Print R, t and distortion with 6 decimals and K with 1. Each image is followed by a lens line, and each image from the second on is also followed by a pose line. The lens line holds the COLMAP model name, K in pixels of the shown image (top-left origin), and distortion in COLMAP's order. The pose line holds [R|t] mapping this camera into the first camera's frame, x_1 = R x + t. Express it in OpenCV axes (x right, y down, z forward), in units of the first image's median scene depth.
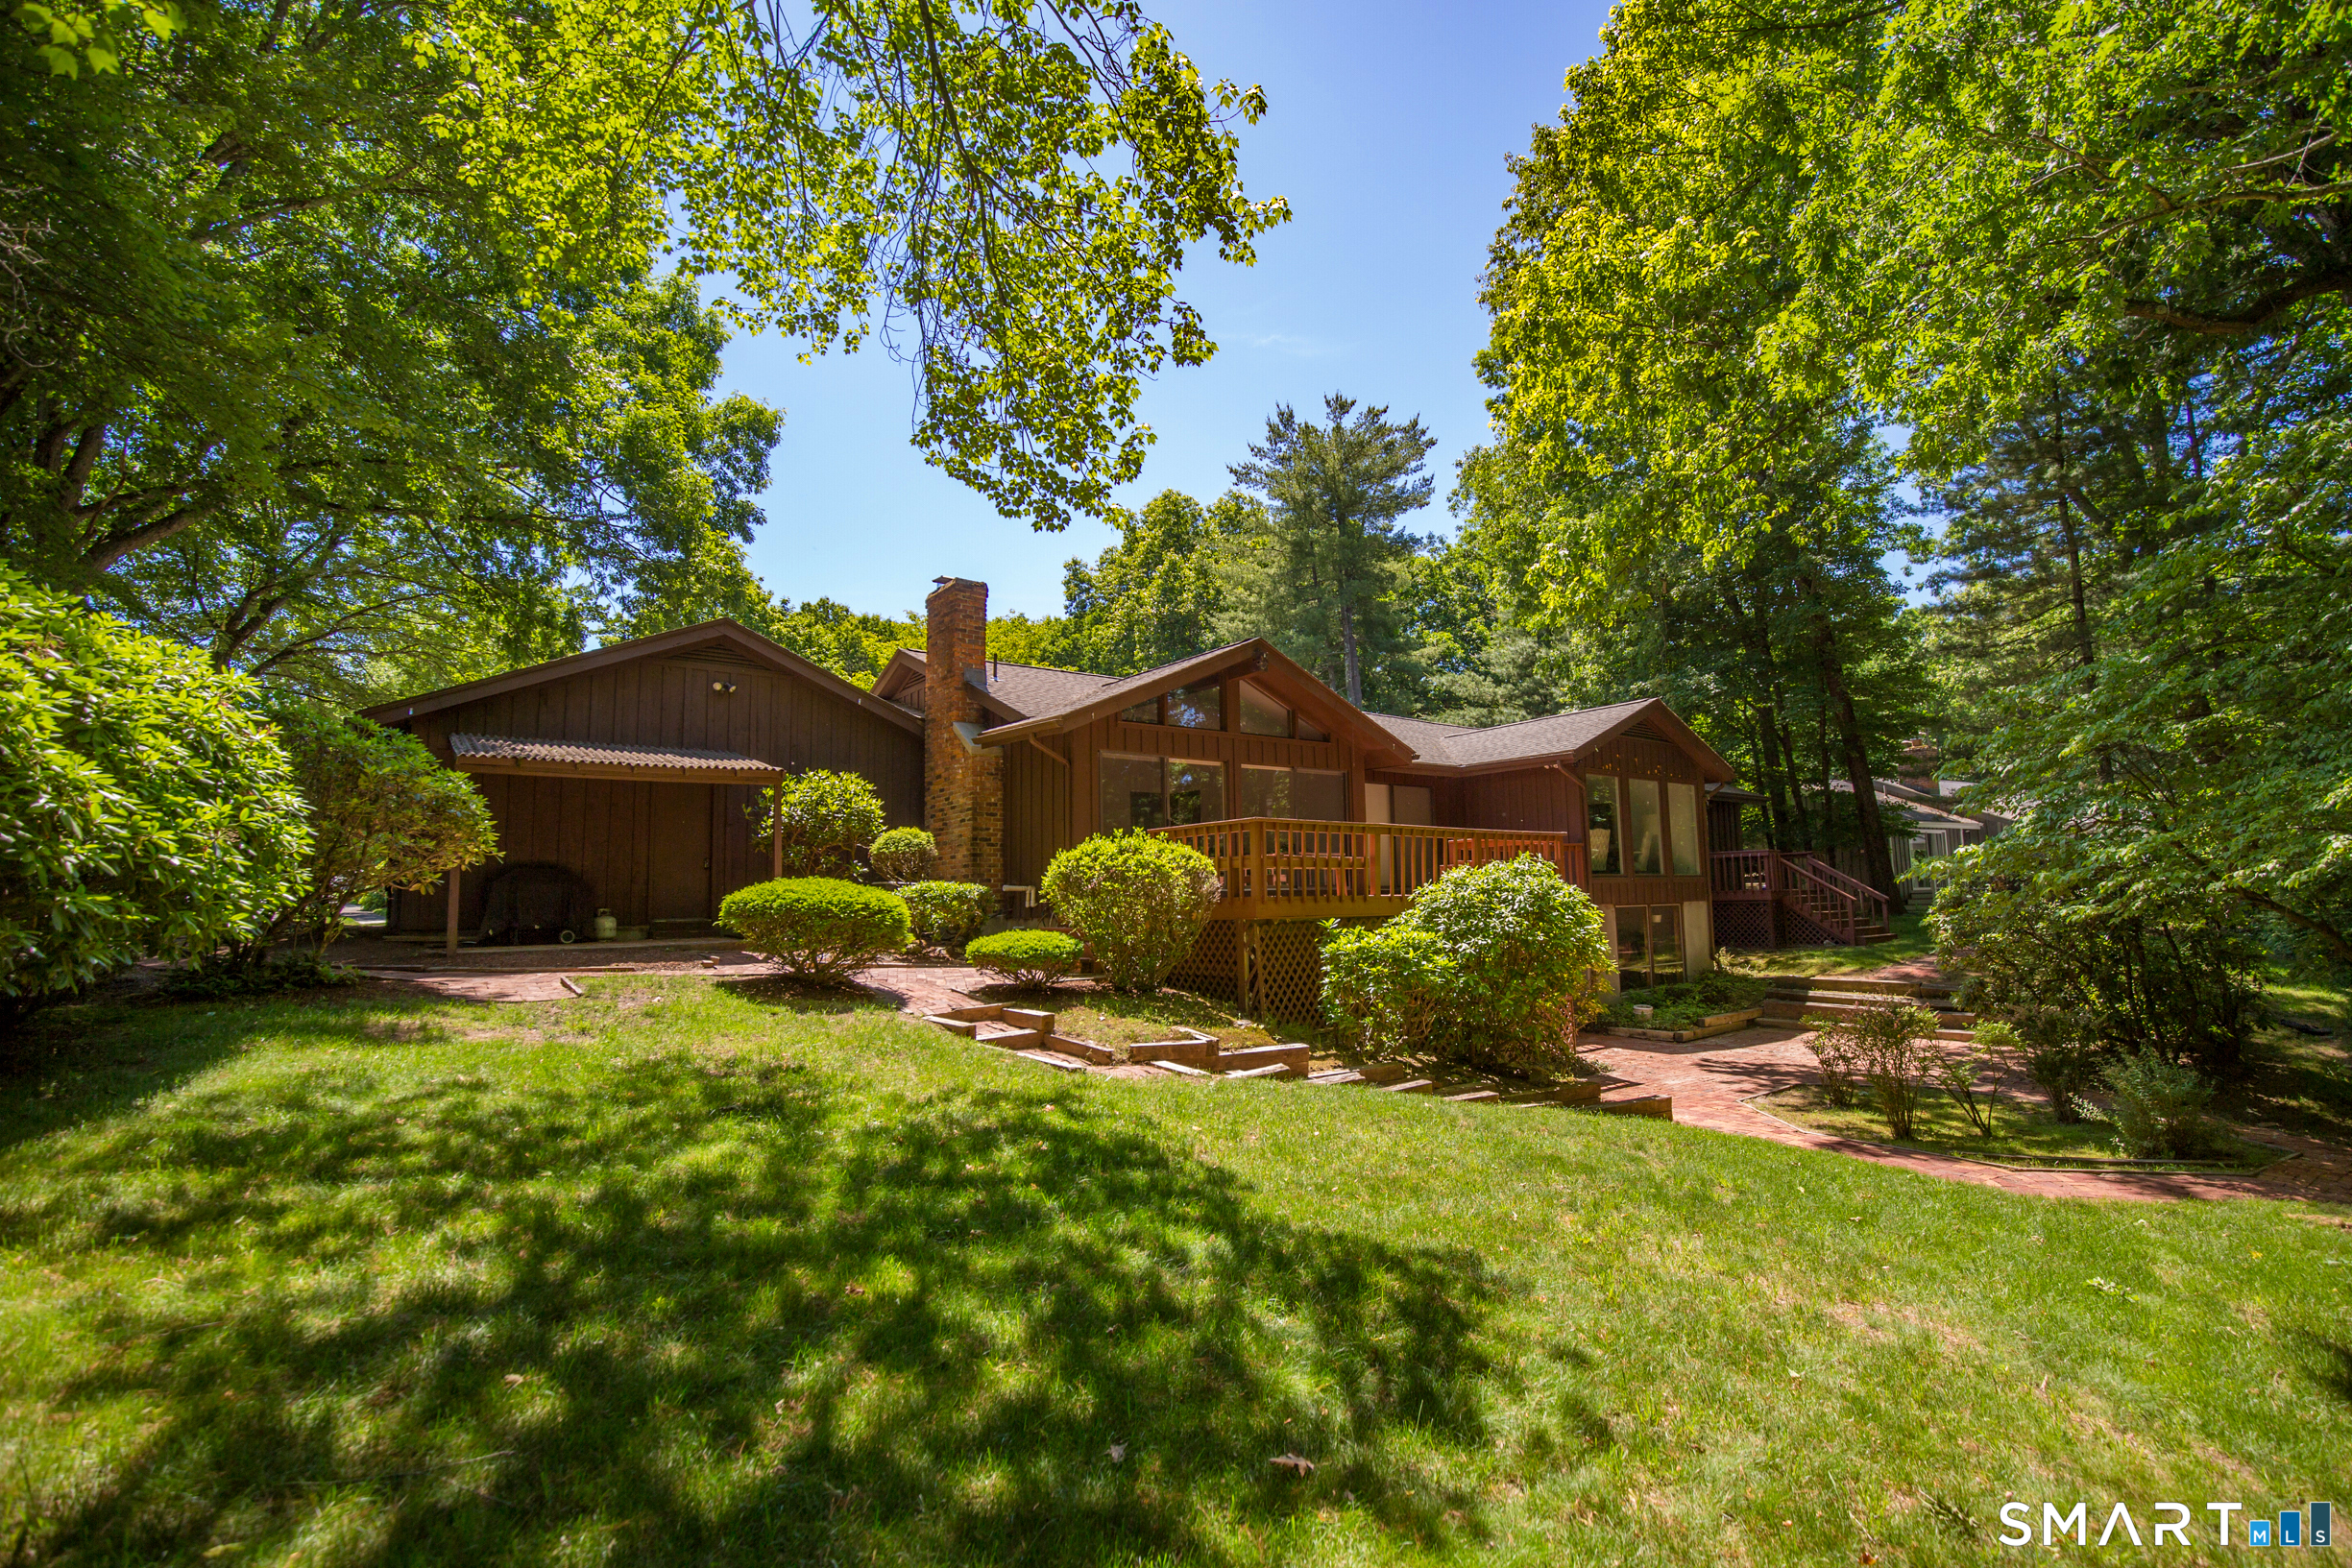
lens RADIAL K [[1088.0, 0, 1186.7], [0, 1088.0, 786.4], [0, 0, 1]] dist [-0.013764, 0.000867]
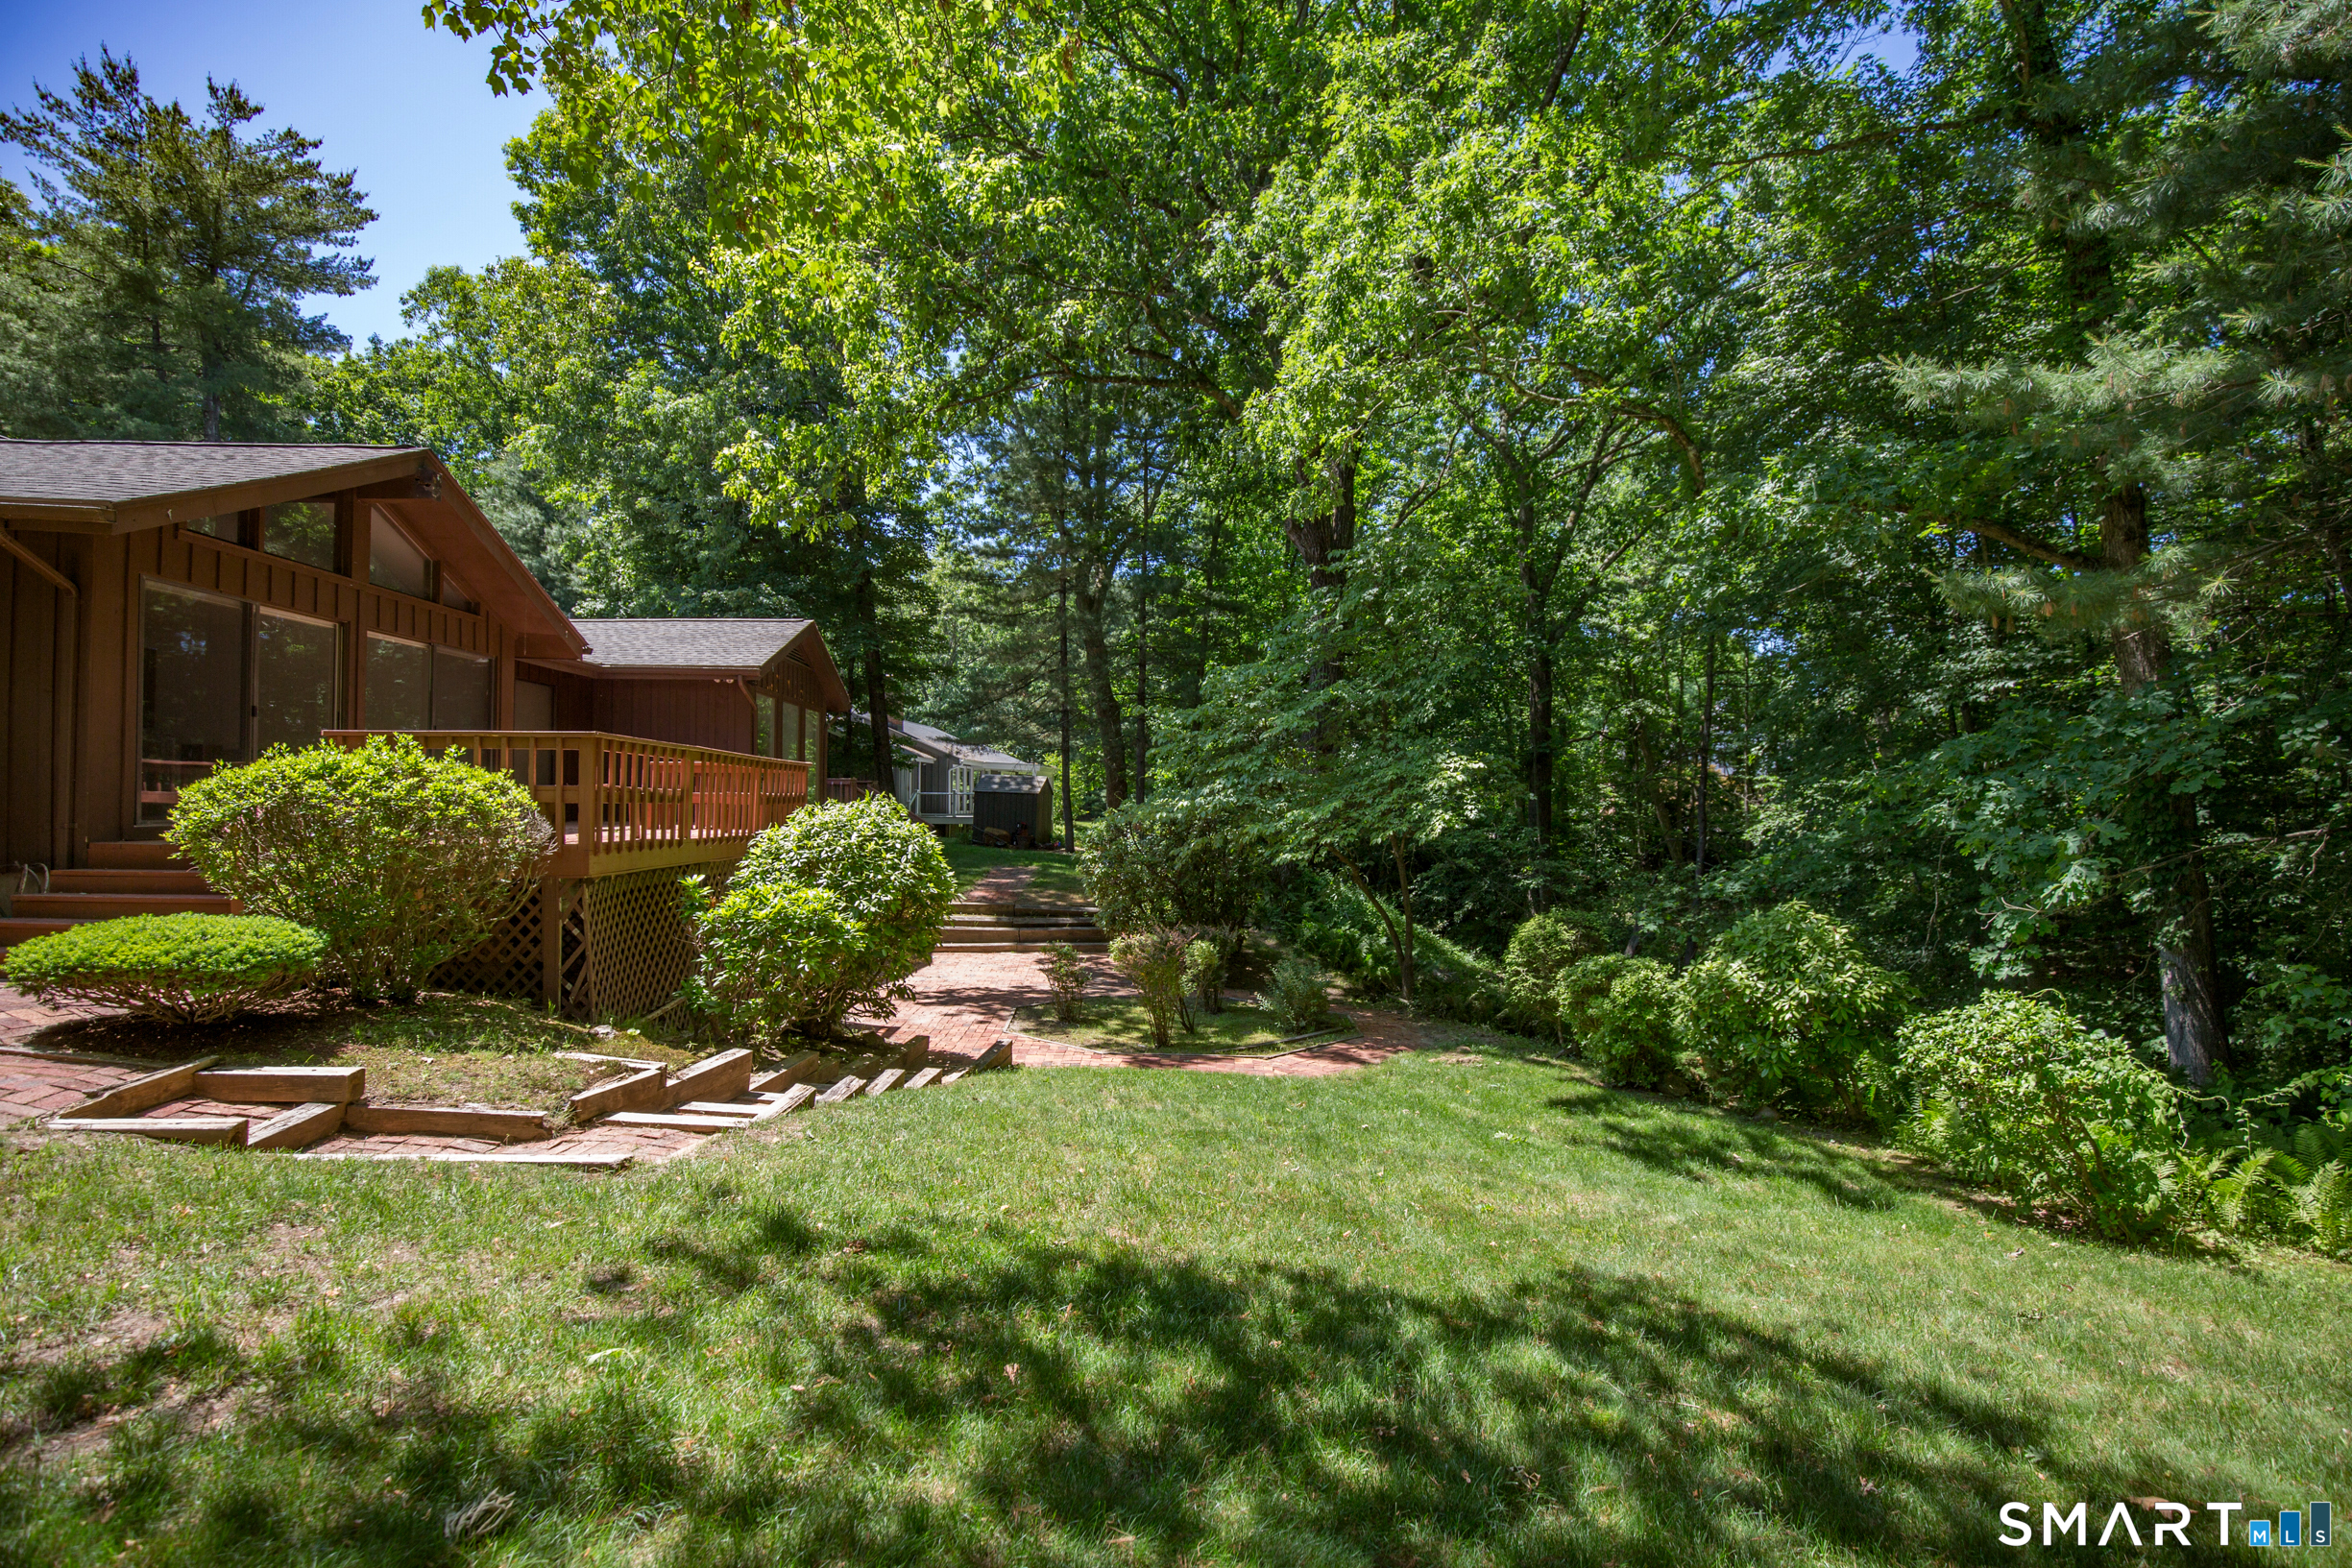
lens RADIAL K [[1088.0, 0, 1181.3], [0, 1088.0, 788.4], [0, 0, 1]] dist [-0.013764, 0.000867]
pose [[0.560397, 0.037655, 0.827368, -0.069492], [-0.106356, 0.993967, 0.026801, 0.001917], [-0.821367, -0.103014, 0.561021, 0.073197]]
